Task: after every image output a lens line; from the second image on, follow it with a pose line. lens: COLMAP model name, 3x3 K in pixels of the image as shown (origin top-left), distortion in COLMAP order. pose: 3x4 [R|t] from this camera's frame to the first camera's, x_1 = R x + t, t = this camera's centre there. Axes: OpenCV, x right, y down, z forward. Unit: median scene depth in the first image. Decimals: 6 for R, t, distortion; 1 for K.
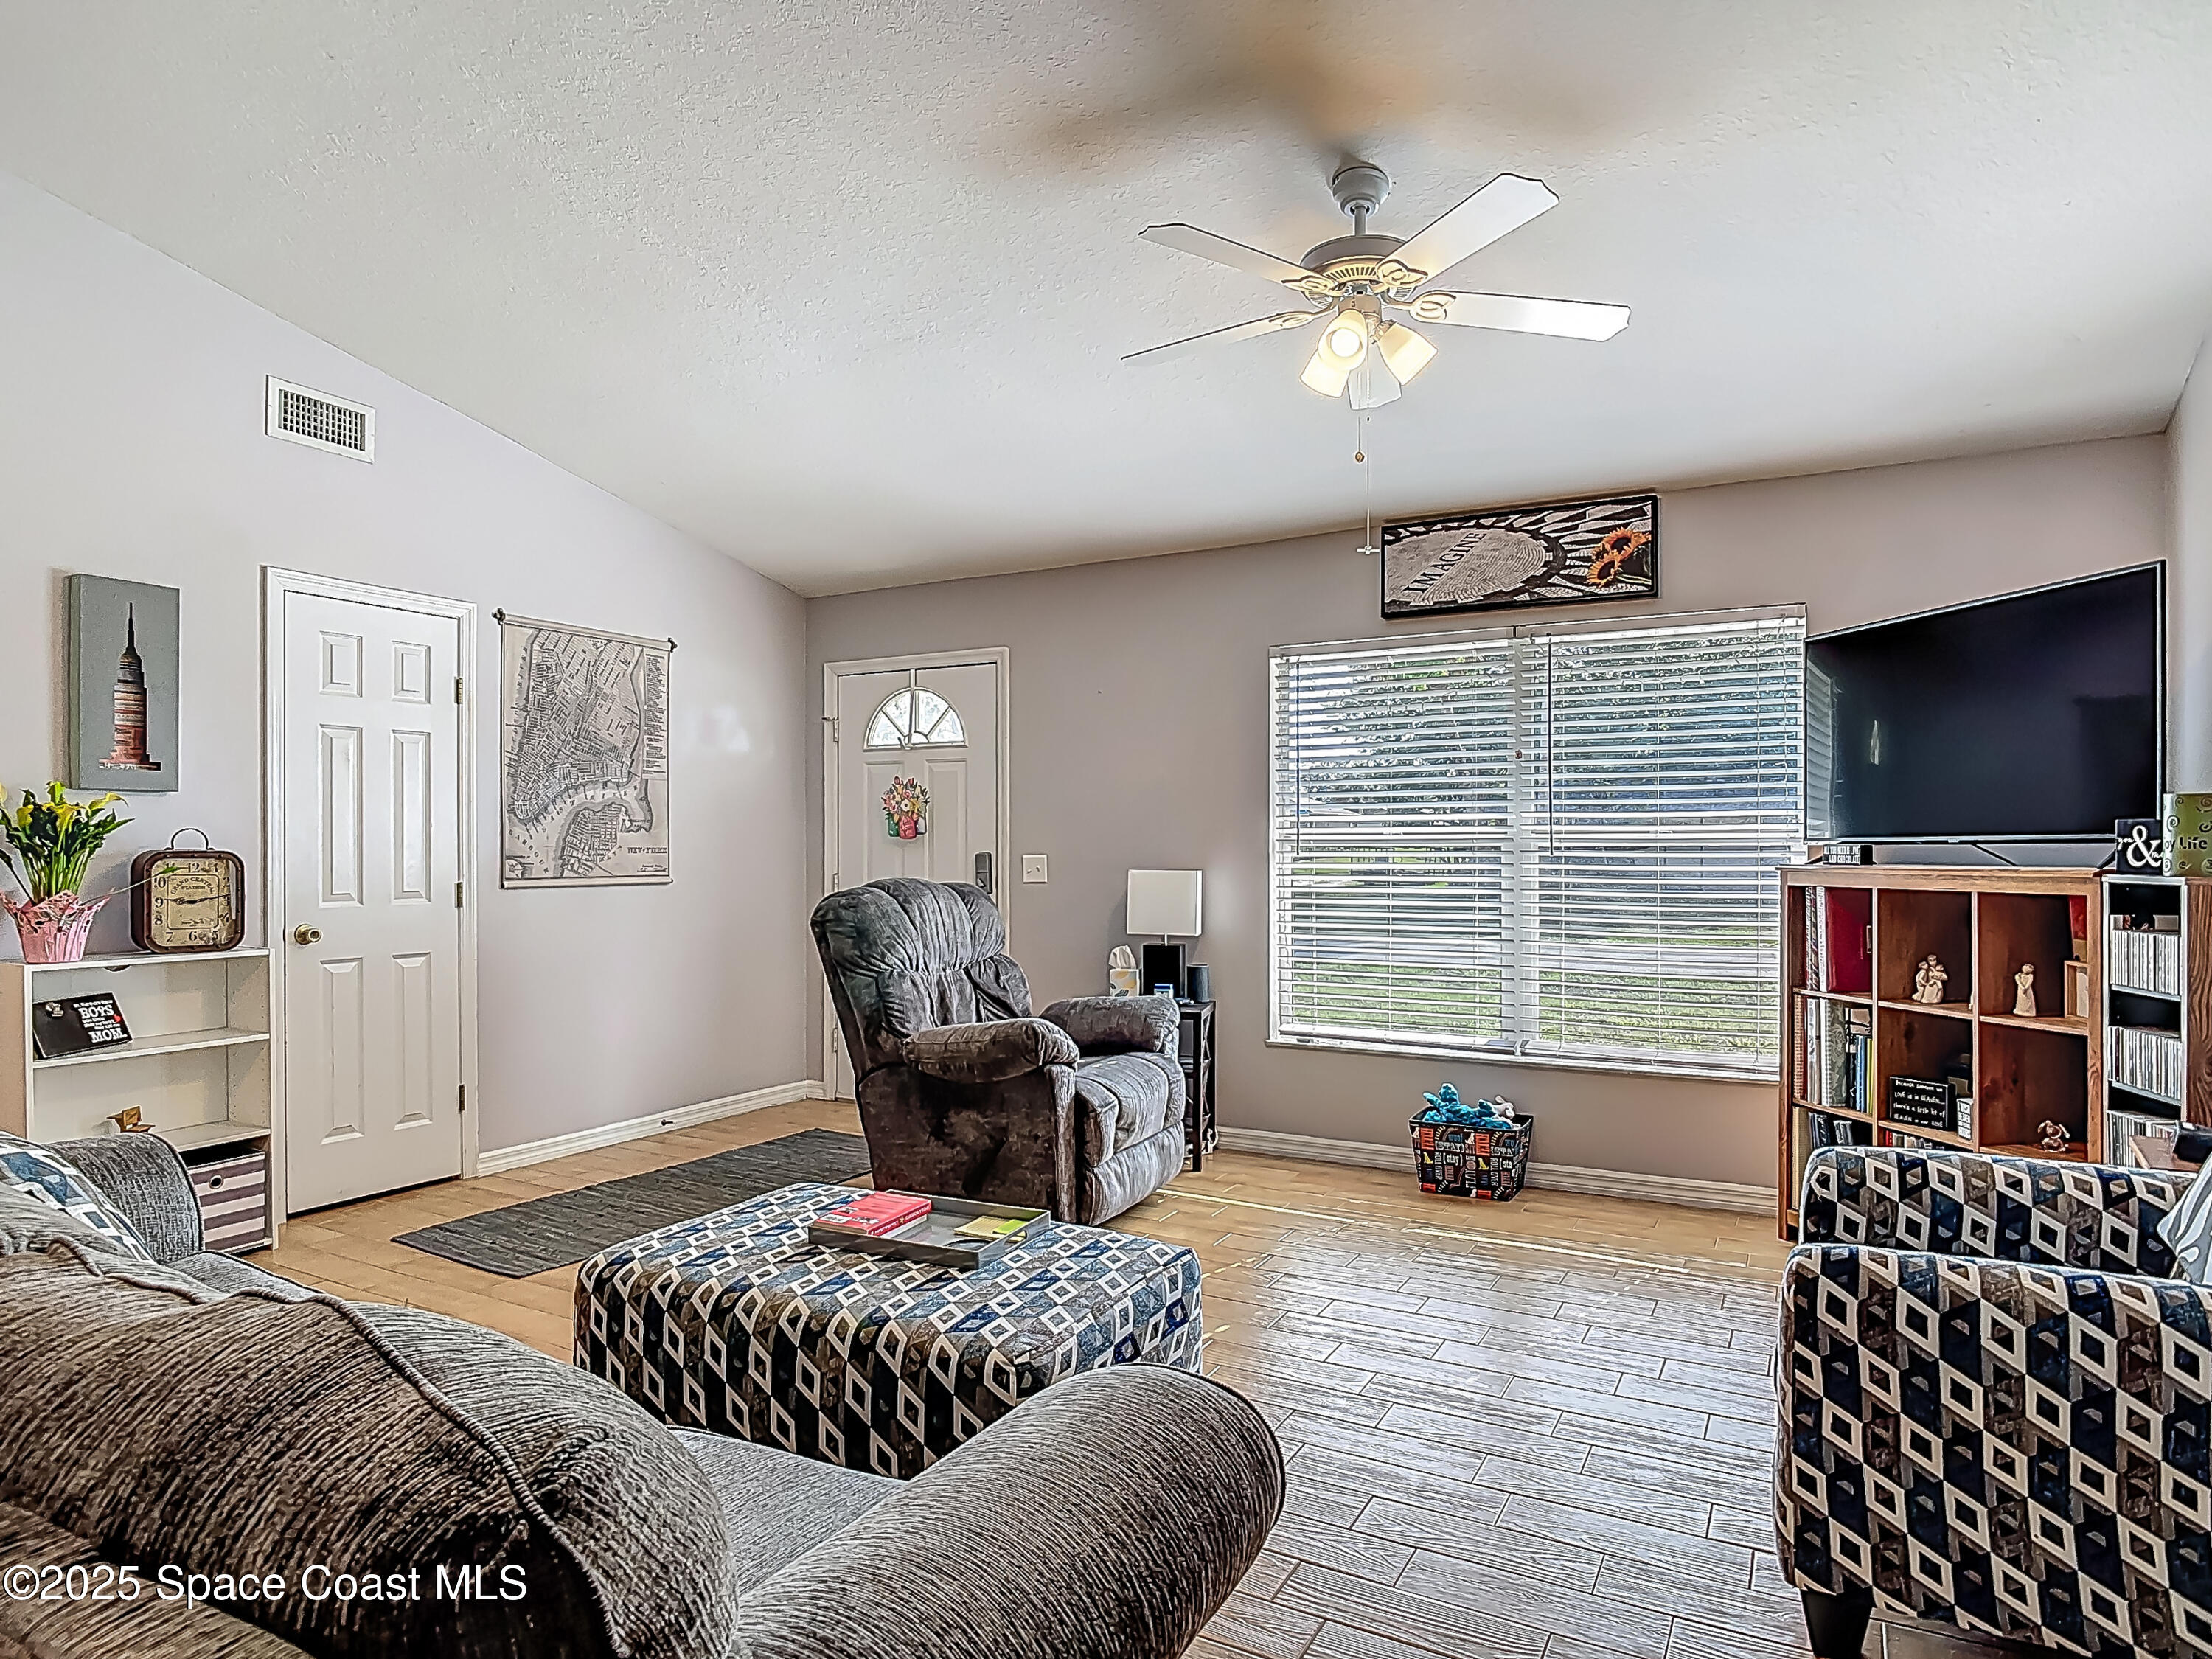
lens RADIAL K [[1357.5, 0, 1131.8], [0, 1357.5, 846.3], [0, 0, 1]] dist [0.004428, 0.000147]
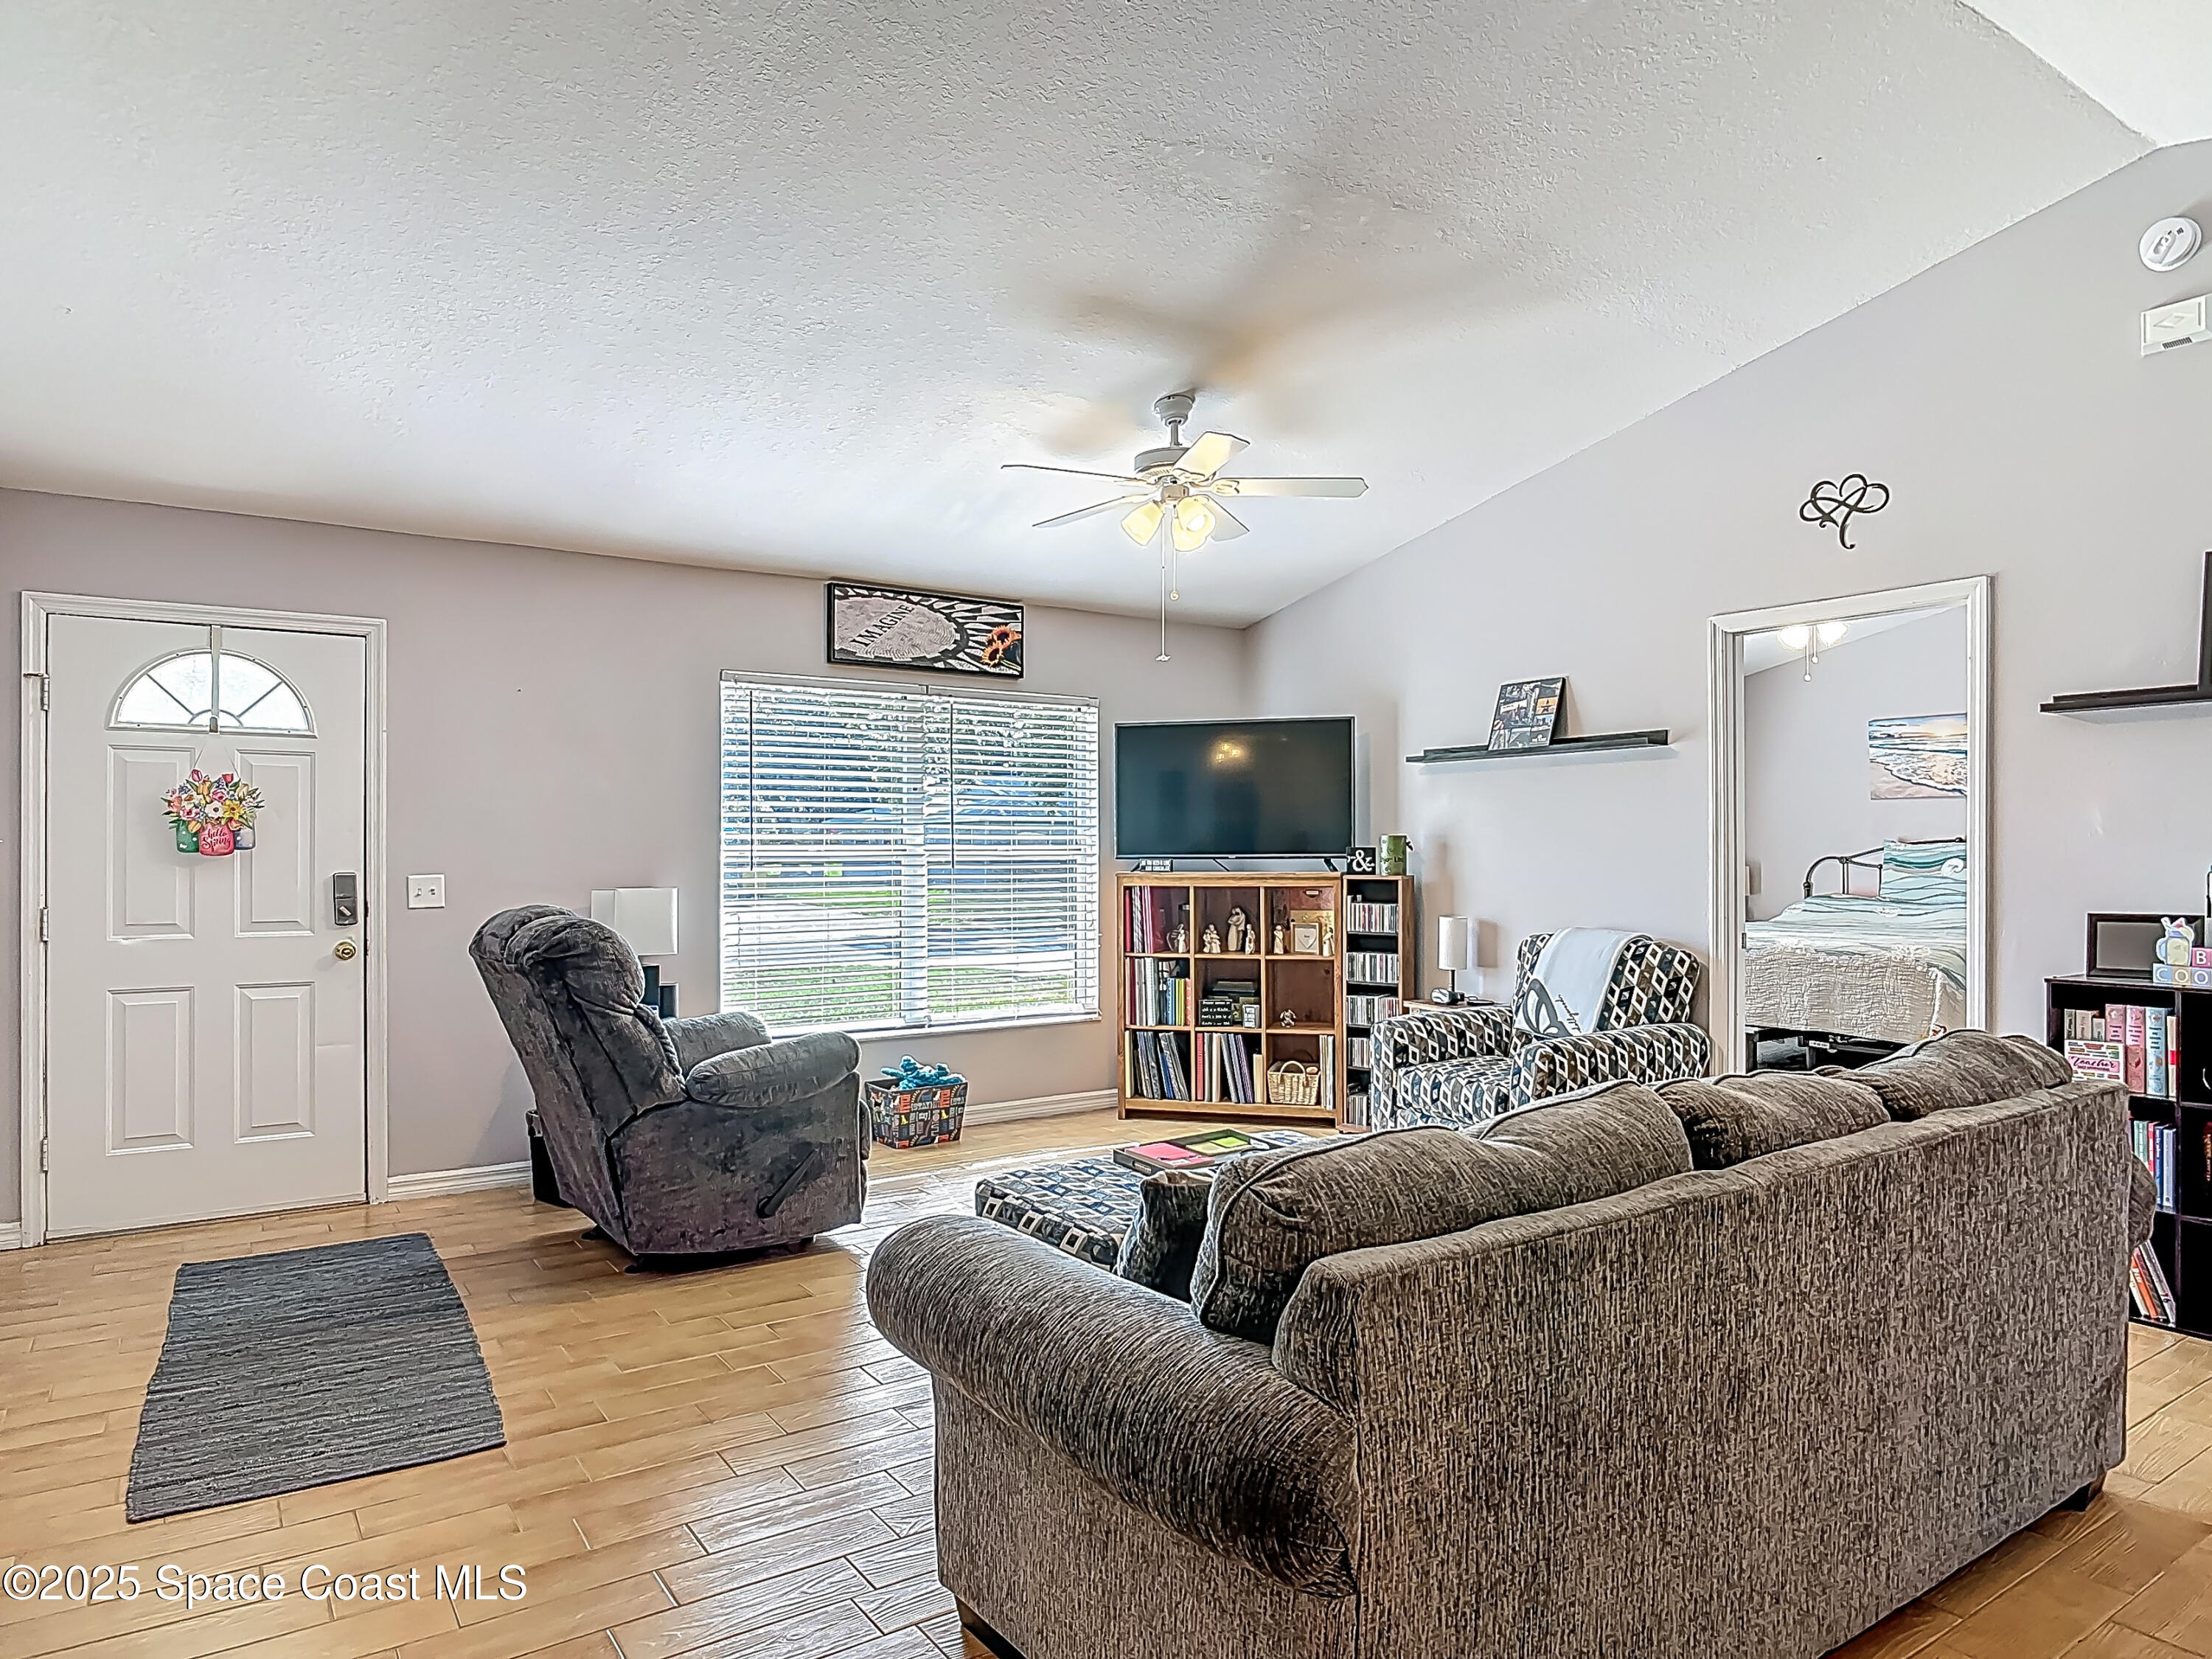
lens RADIAL K [[1357.5, 0, 1131.8], [0, 1357.5, 846.3], [0, 0, 1]] dist [0.004428, 0.000147]
pose [[0.421498, 0.001487, 0.906828, -0.807245], [0.000207, 0.999998, -0.001735, -0.011859], [-0.906829, 0.000919, 0.421497, 0.311994]]
